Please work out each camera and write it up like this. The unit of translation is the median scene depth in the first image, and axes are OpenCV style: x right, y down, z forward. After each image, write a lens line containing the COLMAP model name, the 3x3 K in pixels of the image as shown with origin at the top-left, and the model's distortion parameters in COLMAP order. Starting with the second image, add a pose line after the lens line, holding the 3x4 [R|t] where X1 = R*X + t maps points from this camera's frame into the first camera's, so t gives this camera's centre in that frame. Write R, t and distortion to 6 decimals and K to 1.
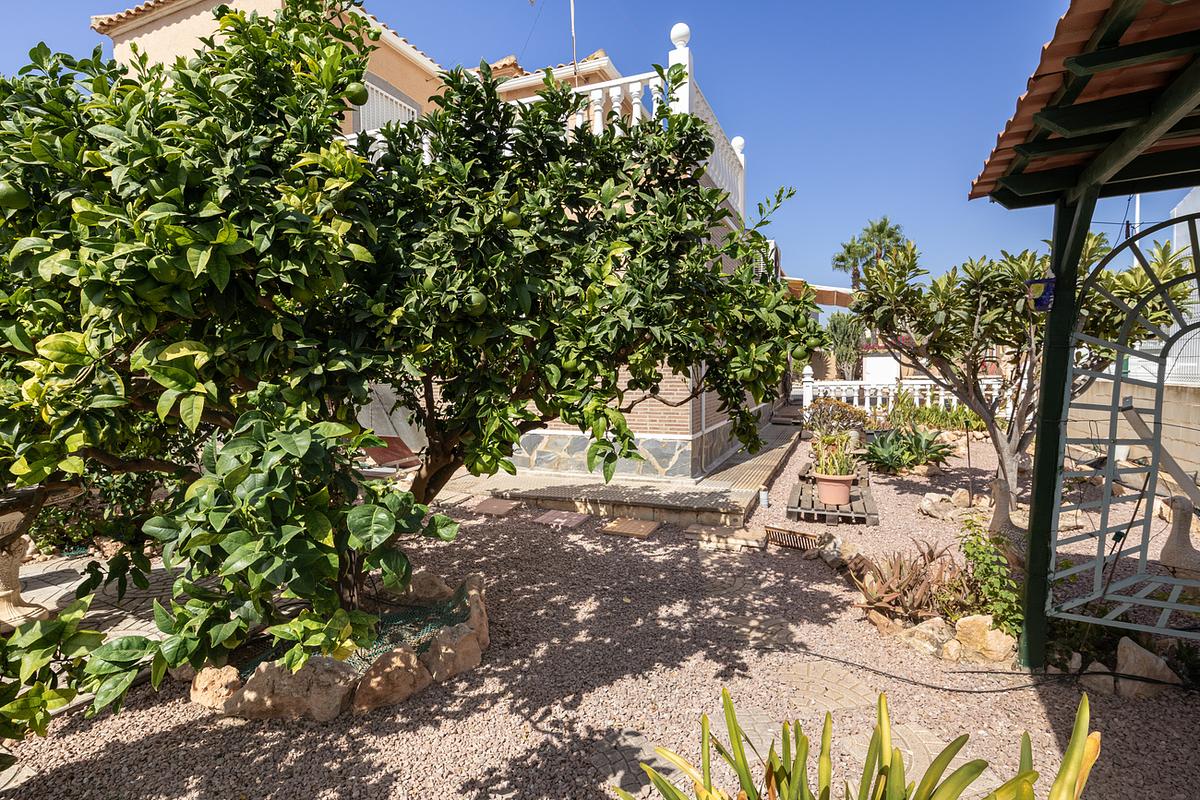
lens RADIAL K [[592.6, 0, 600.0], [0, 592.6, 400.0], [0, 0, 1]] dist [-0.001712, -0.004237]
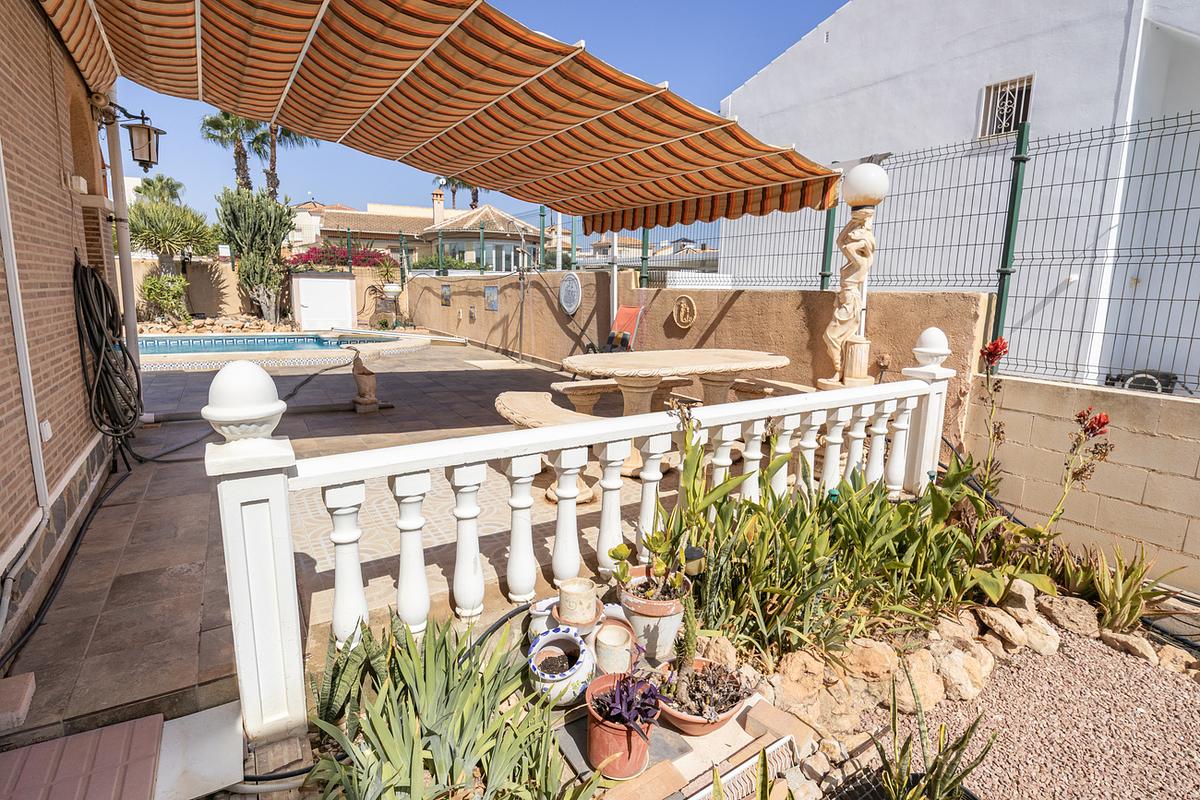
lens RADIAL K [[598.4, 0, 606.2], [0, 598.4, 397.4], [0, 0, 1]] dist [-0.011154, 0.000162]
pose [[0.572070, -0.123155, 0.810906, 0.082184], [0.018975, 0.990386, 0.137026, -0.018367], [-0.819985, -0.063002, 0.568907, 0.248980]]
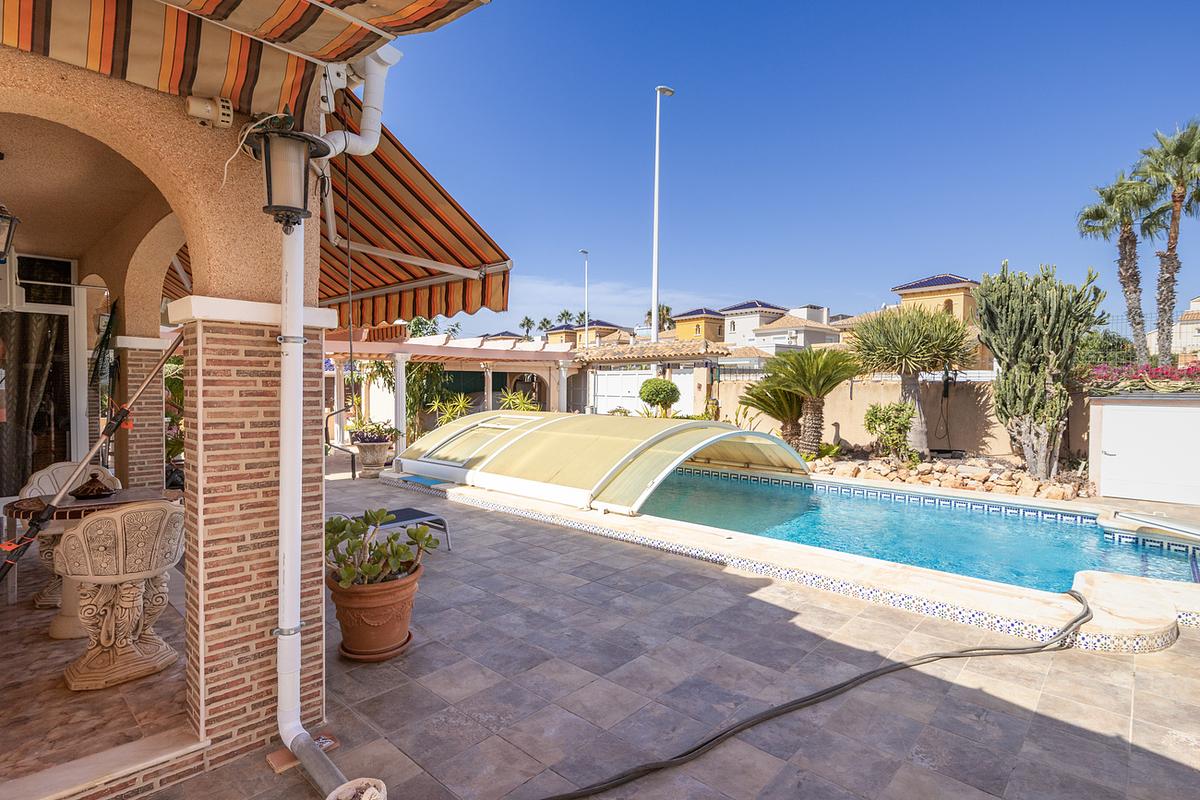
lens RADIAL K [[598.4, 0, 606.2], [0, 598.4, 397.4], [0, 0, 1]] dist [-0.011154, 0.000162]
pose [[0.941221, 0.022461, -0.337044, 0.176777], [-0.036814, 0.998664, -0.036253, -0.031632], [0.335780, 0.046530, 0.940791, 0.349553]]
